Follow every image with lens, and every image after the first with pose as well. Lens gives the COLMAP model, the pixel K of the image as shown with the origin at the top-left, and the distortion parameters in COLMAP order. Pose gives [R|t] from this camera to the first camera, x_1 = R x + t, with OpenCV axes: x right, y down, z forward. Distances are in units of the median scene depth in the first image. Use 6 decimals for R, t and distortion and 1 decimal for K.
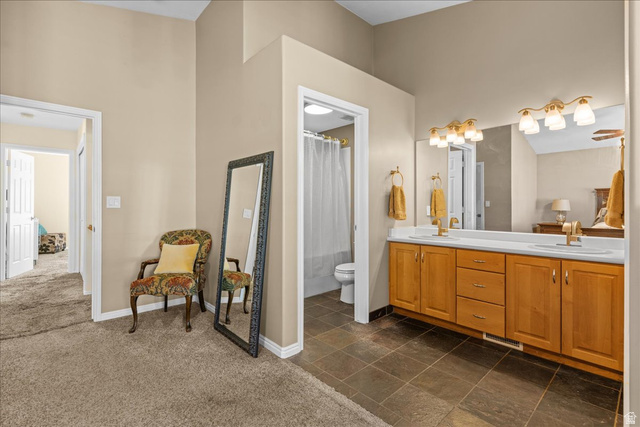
lens RADIAL K [[290.7, 0, 318.5], [0, 290.7, 210.8], [0, 0, 1]] dist [-0.005576, -0.000383]
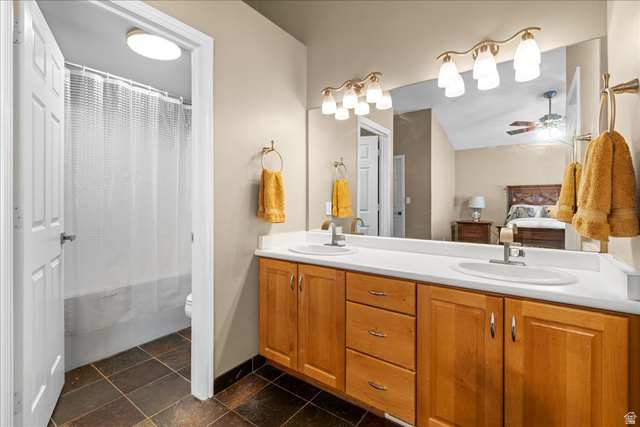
lens RADIAL K [[290.7, 0, 321.1], [0, 290.7, 211.3], [0, 0, 1]] dist [-0.005576, -0.000383]
pose [[0.976185, -0.004763, 0.216888, 0.257890], [0.002638, 0.999946, 0.010089, -0.000673], [-0.216924, -0.009277, 0.976144, 0.366954]]
